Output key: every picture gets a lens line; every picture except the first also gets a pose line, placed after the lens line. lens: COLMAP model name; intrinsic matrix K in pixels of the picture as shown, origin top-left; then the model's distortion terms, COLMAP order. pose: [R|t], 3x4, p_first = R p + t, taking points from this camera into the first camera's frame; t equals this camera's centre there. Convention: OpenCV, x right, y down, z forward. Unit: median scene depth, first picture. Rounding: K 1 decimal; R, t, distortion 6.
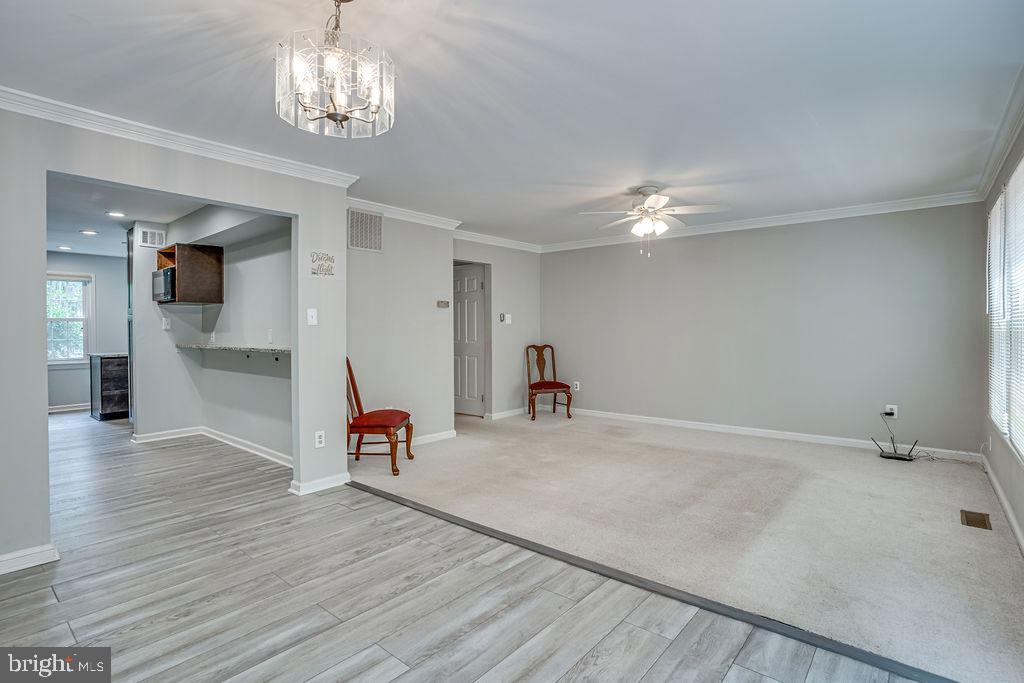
lens RADIAL K [[498.9, 0, 514.9], [0, 498.9, 338.0], [0, 0, 1]] dist [-0.064914, 0.035765]
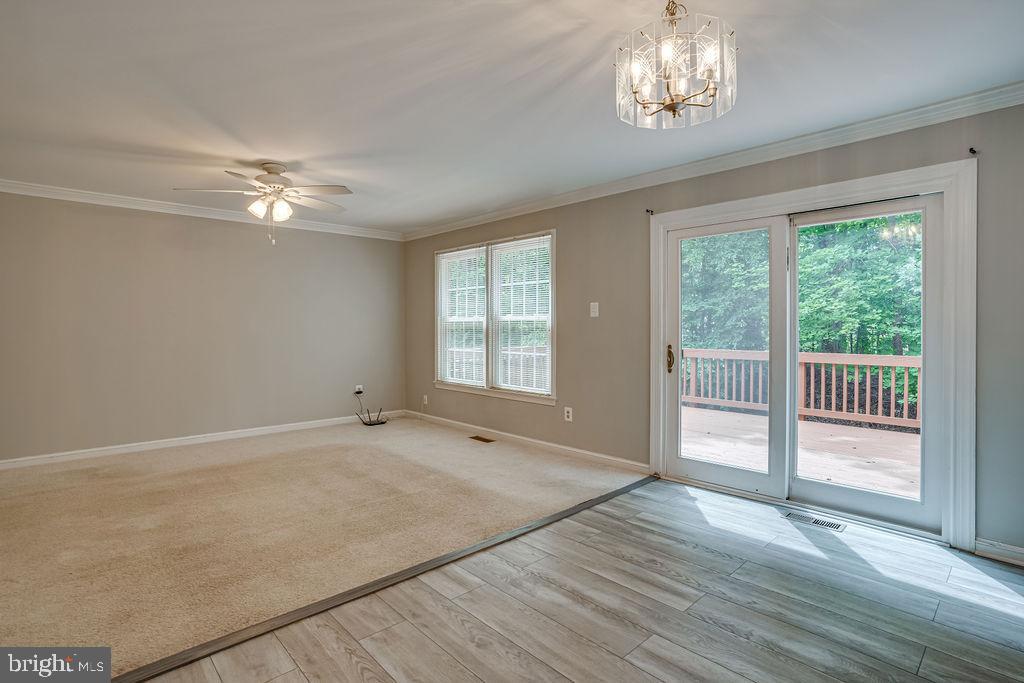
lens RADIAL K [[506.8, 0, 509.4], [0, 506.8, 323.5], [0, 0, 1]] dist [-0.071618, 0.028820]
pose [[0.123005, 0.008629, 0.992369, -0.592565], [0.014827, 0.999835, -0.010531, -0.008027], [-0.992295, 0.016009, 0.122857, 0.507434]]
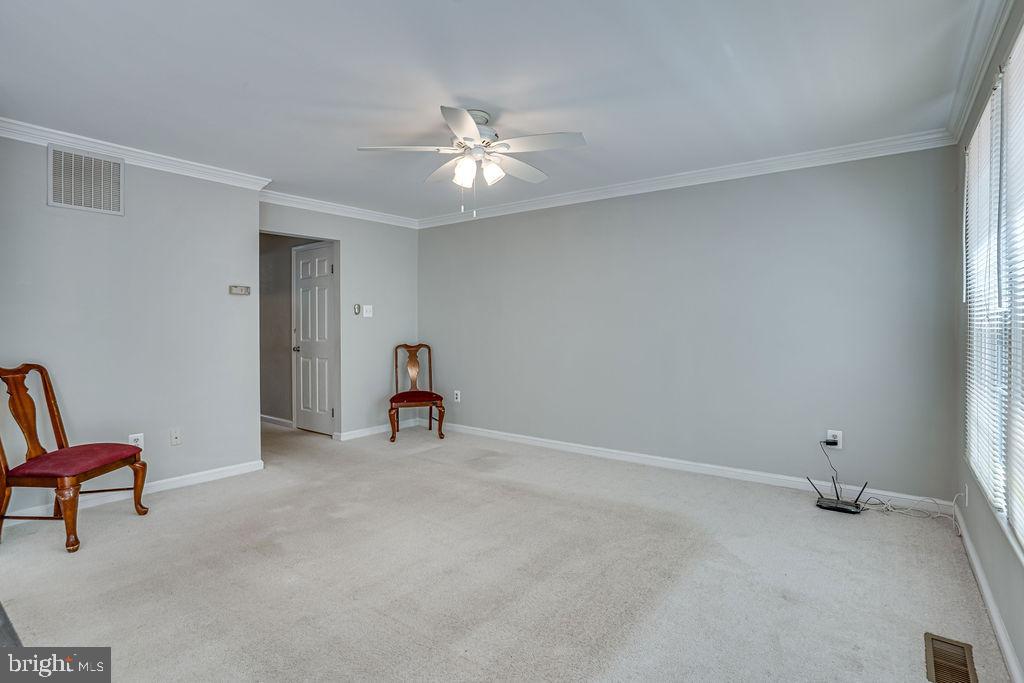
lens RADIAL K [[504.9, 0, 517.3], [0, 504.9, 333.2], [0, 0, 1]] dist [-0.066700, 0.036323]
pose [[0.998714, 0.001148, 0.050677, 0.311536], [-0.001177, 0.999999, 0.000551, -0.007220], [-0.050676, -0.000610, 0.998715, 0.340067]]
